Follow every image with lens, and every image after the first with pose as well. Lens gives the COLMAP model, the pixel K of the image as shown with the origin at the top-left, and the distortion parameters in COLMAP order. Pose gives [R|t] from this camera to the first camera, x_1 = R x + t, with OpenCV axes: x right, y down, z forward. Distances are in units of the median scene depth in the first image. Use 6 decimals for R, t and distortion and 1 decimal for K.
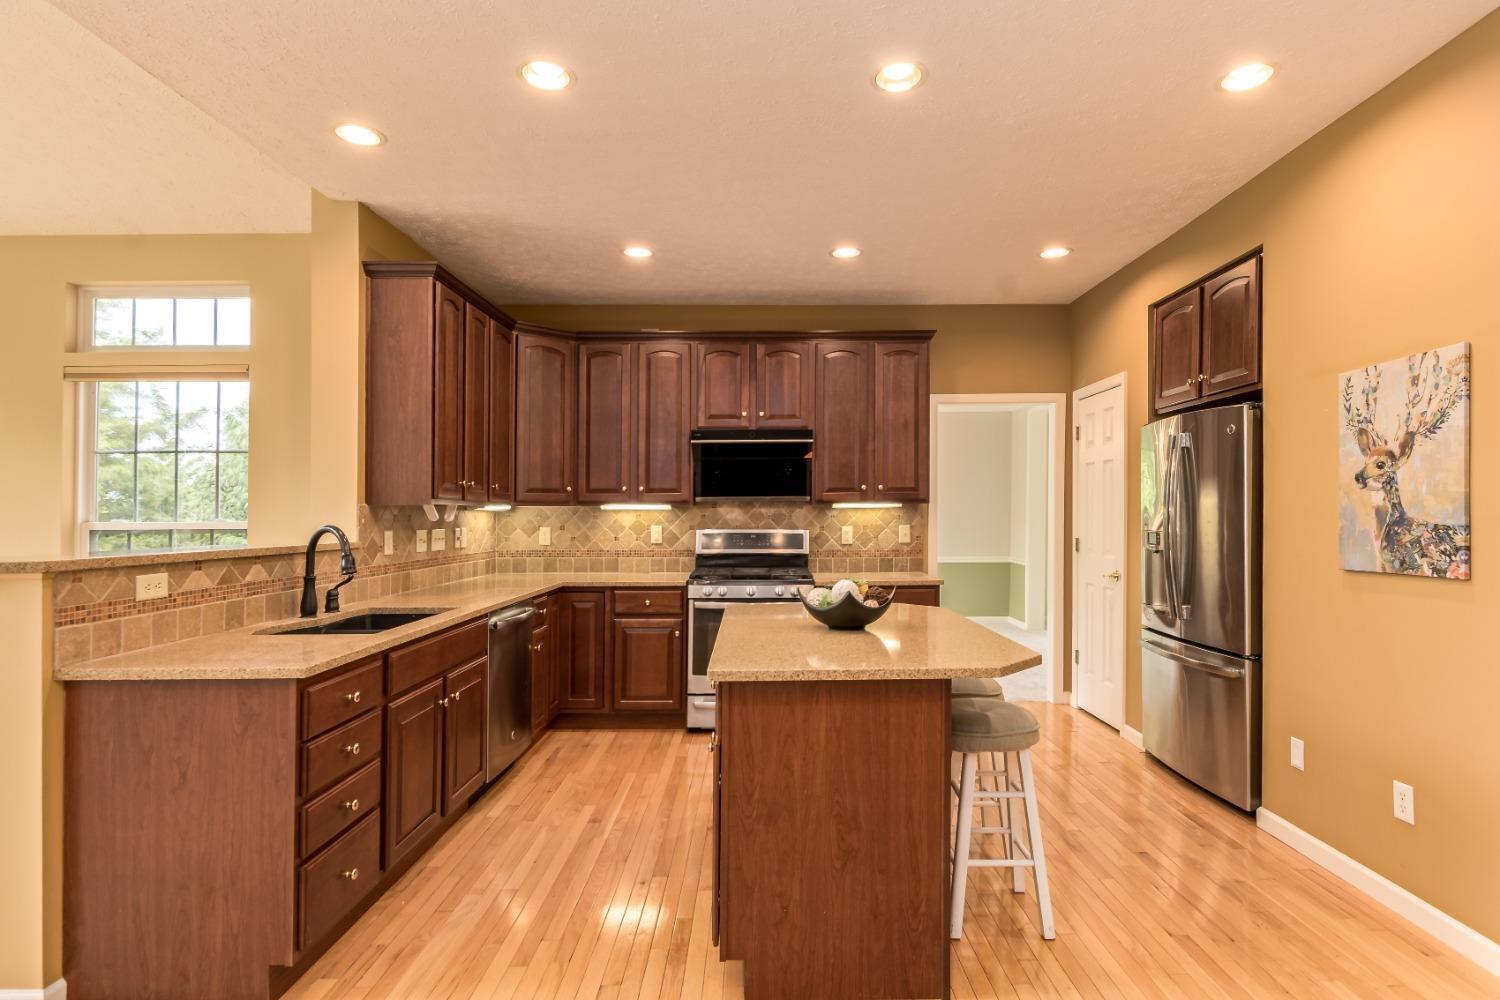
lens RADIAL K [[762.5, 0, 774.9], [0, 762.5, 504.1], [0, 0, 1]] dist [-0.001654, -0.000038]
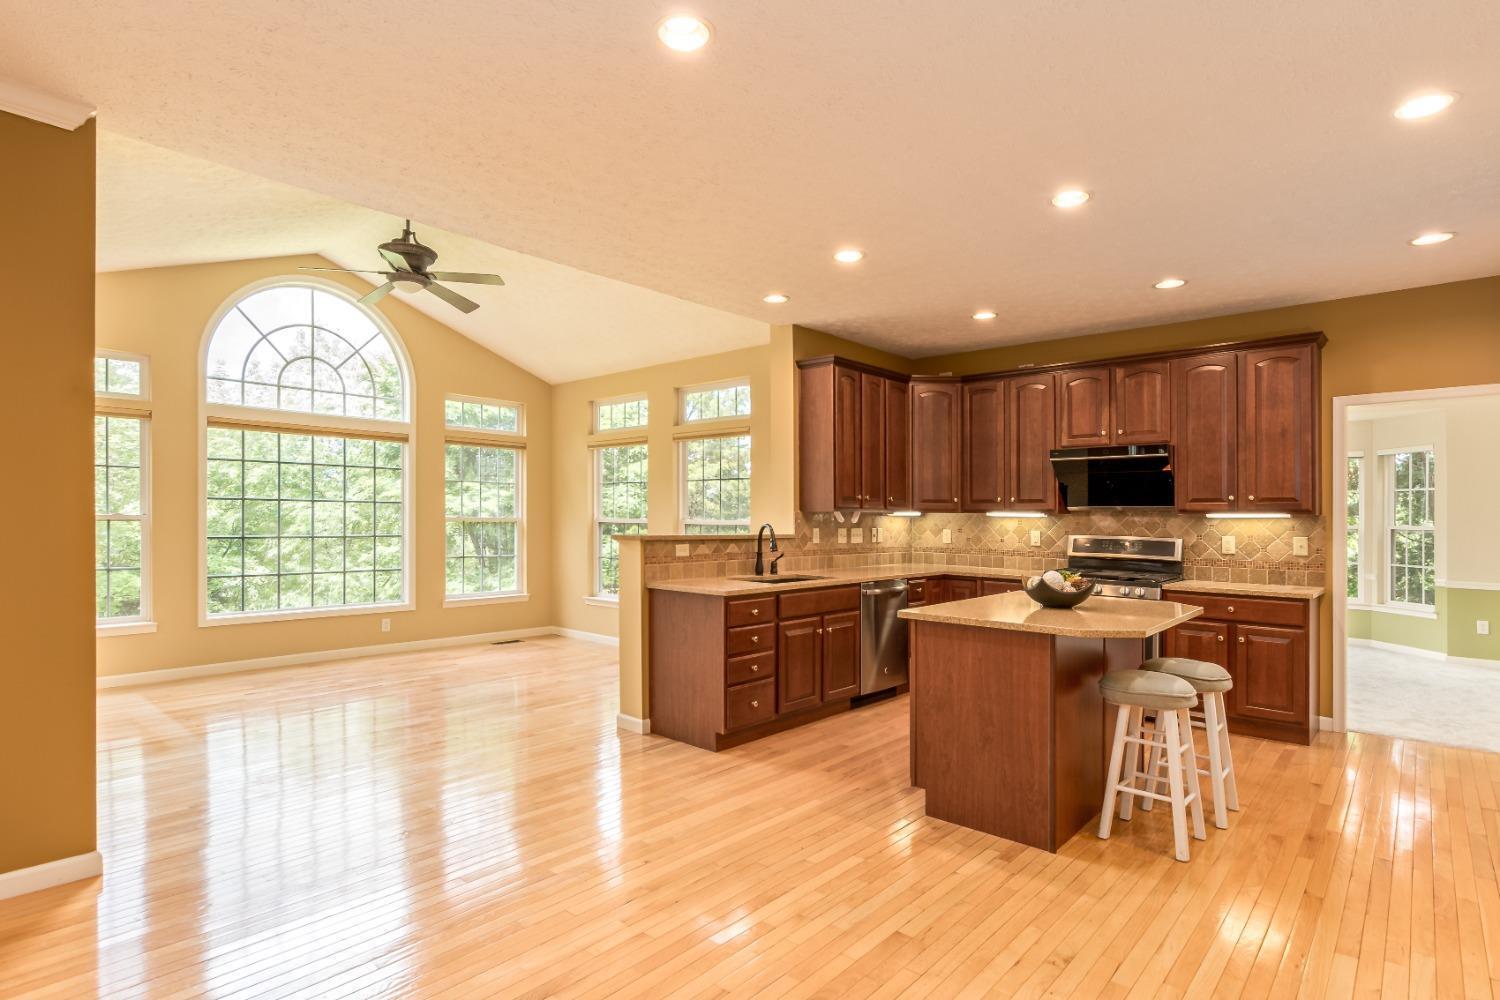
lens RADIAL K [[762.5, 0, 703.1], [0, 762.5, 509.4], [0, 0, 1]] dist [-0.001654, -0.000038]
pose [[0.719052, 0.007047, -0.694920, 0.433002], [-0.006465, 0.999973, 0.003451, -0.007467], [0.694926, 0.002011, 0.719078, -0.299055]]
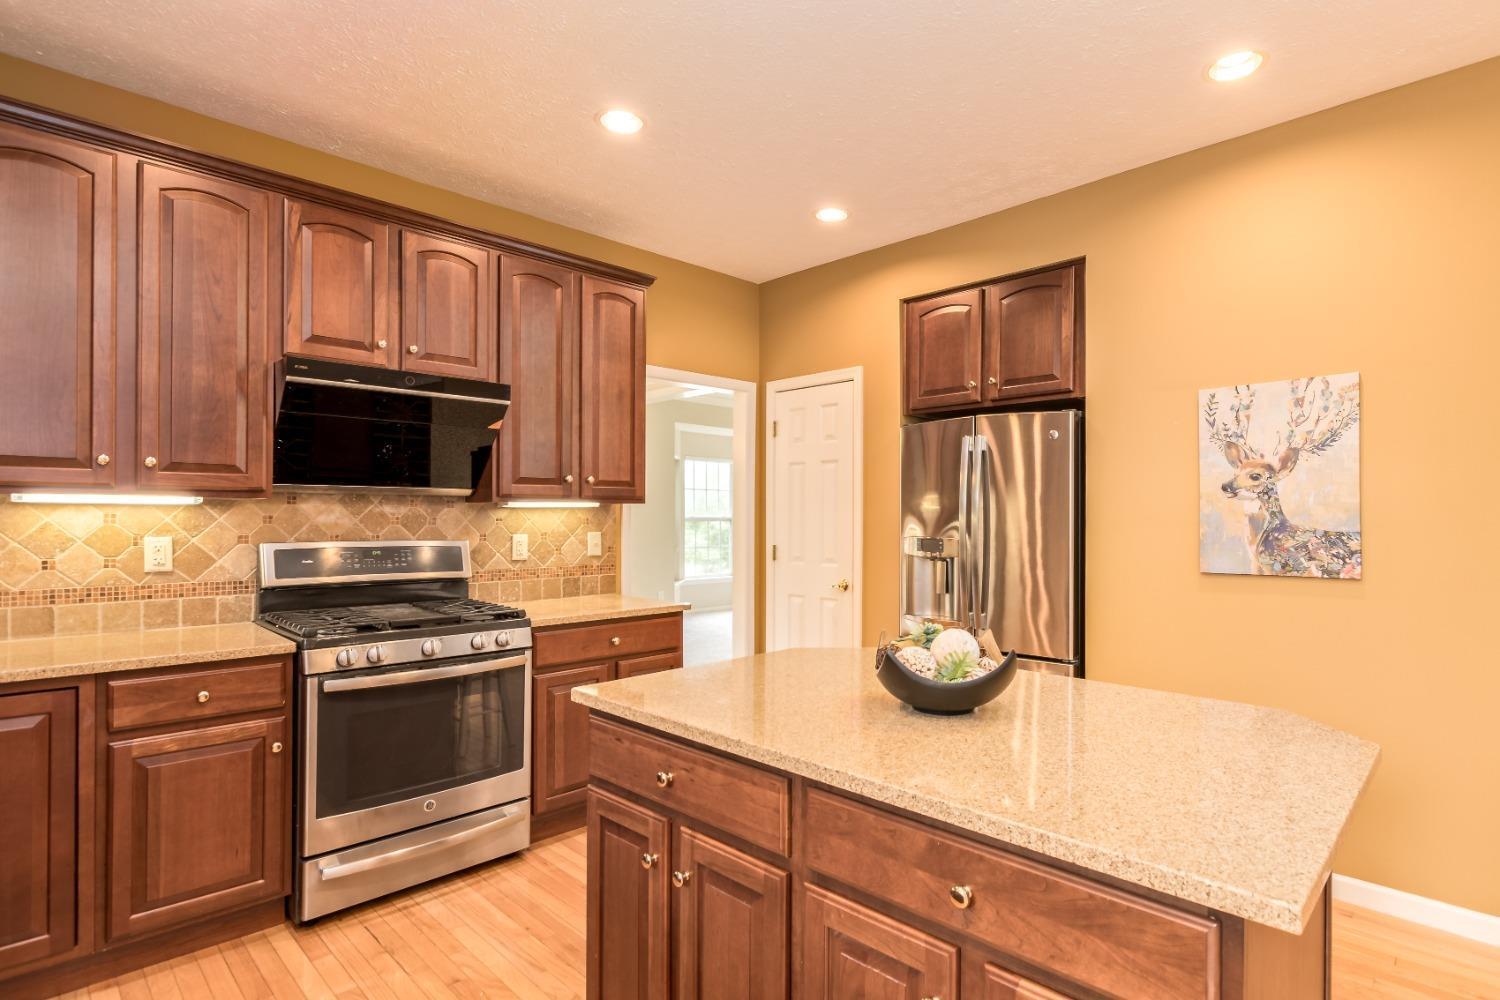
lens RADIAL K [[762.5, 0, 798.7], [0, 762.5, 503.8], [0, 0, 1]] dist [-0.001654, -0.000038]
pose [[0.705371, 0.018473, 0.708597, -0.316699], [-0.016134, 0.999820, -0.010005, 0.006639], [-0.708654, -0.004375, 0.705542, 0.496987]]
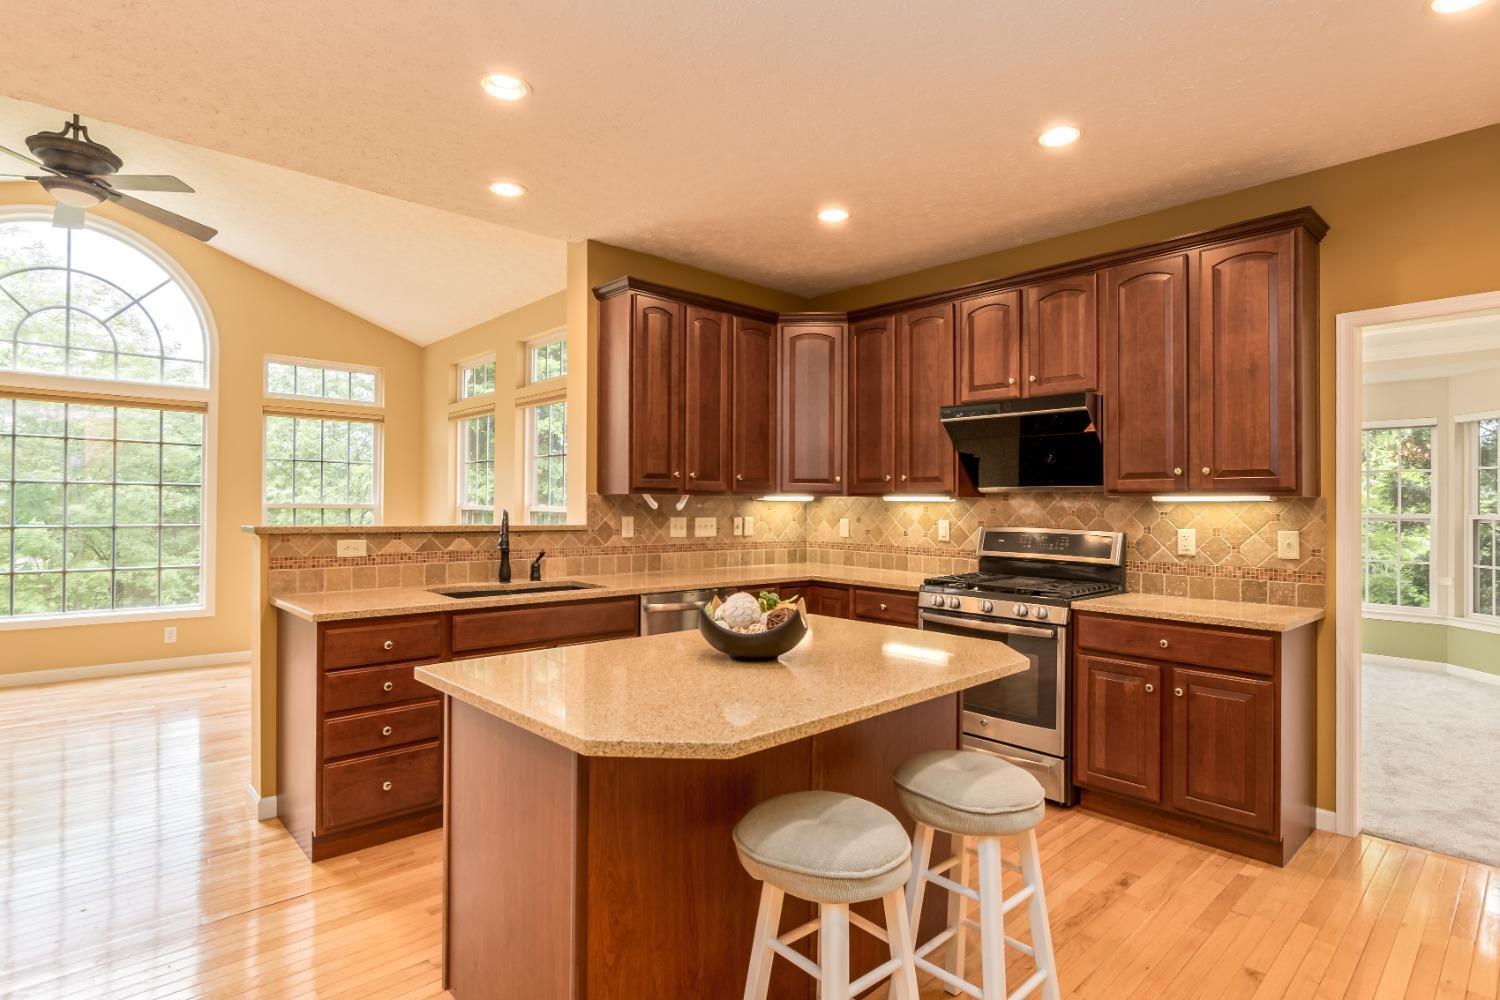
lens RADIAL K [[762.5, 0, 738.6], [0, 762.5, 496.2], [0, 0, 1]] dist [-0.001654, -0.000038]
pose [[0.674718, 0.004008, -0.738065, 0.480121], [-0.005729, 0.999984, 0.000192, 0.002923], [0.738053, 0.004099, 0.674730, 0.363301]]
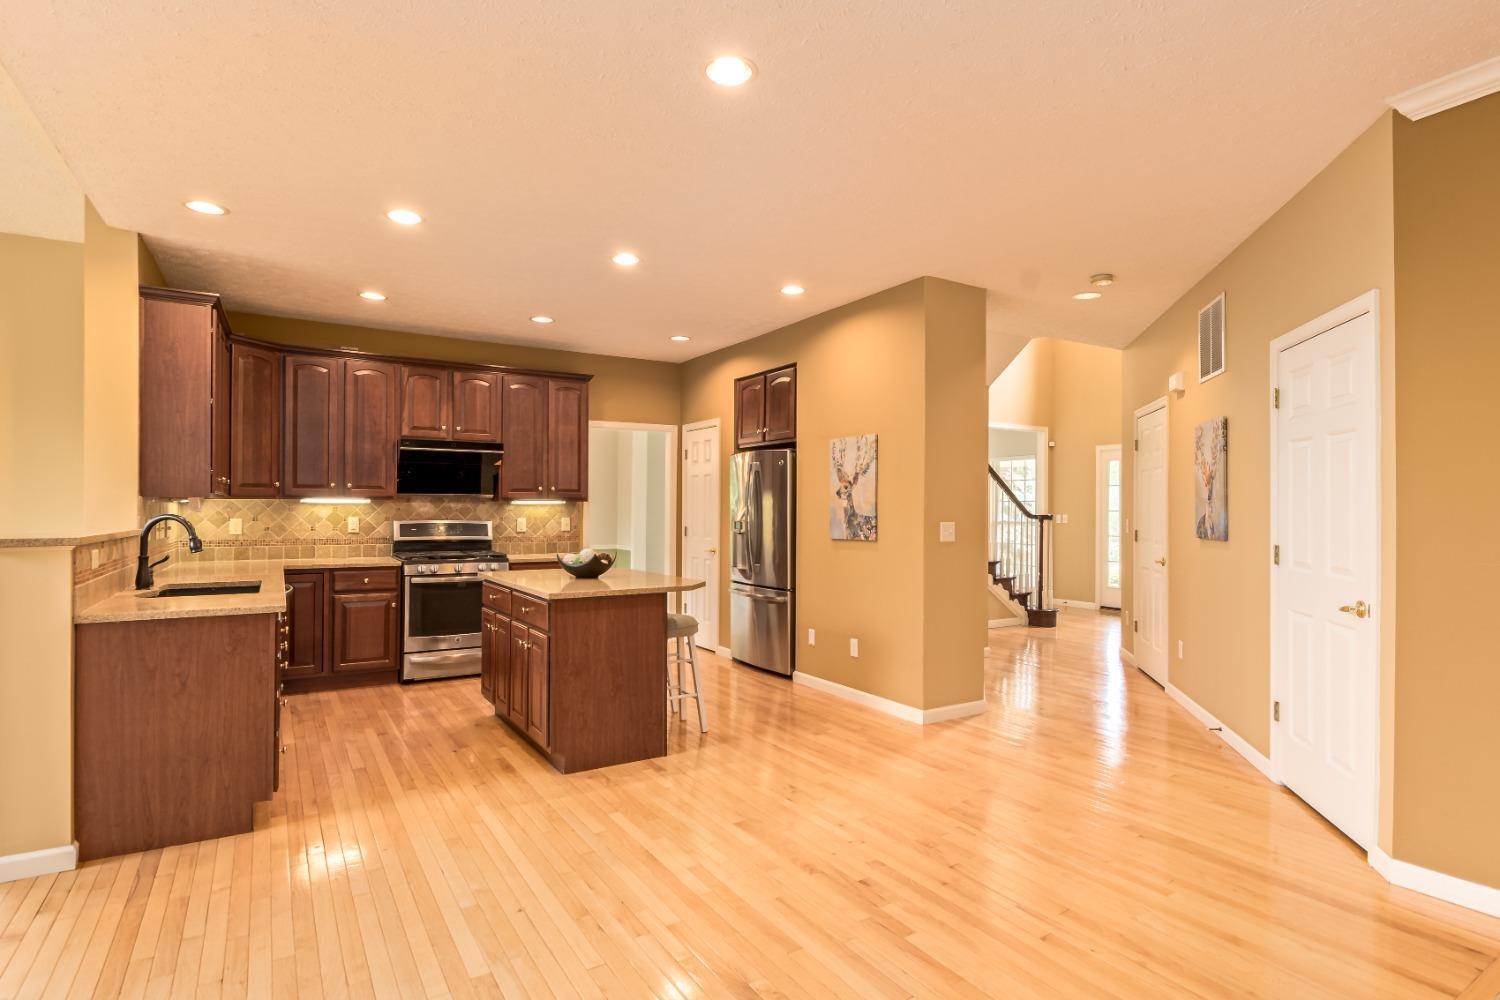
lens RADIAL K [[762.5, 0, 764.6], [0, 762.5, 494.8], [0, 0, 1]] dist [-0.001654, -0.000038]
pose [[0.853022, 0.018244, 0.521555, -0.335558], [-0.014711, 0.999832, -0.010914, -0.003581], [-0.521667, 0.001637, 0.853148, -0.462188]]
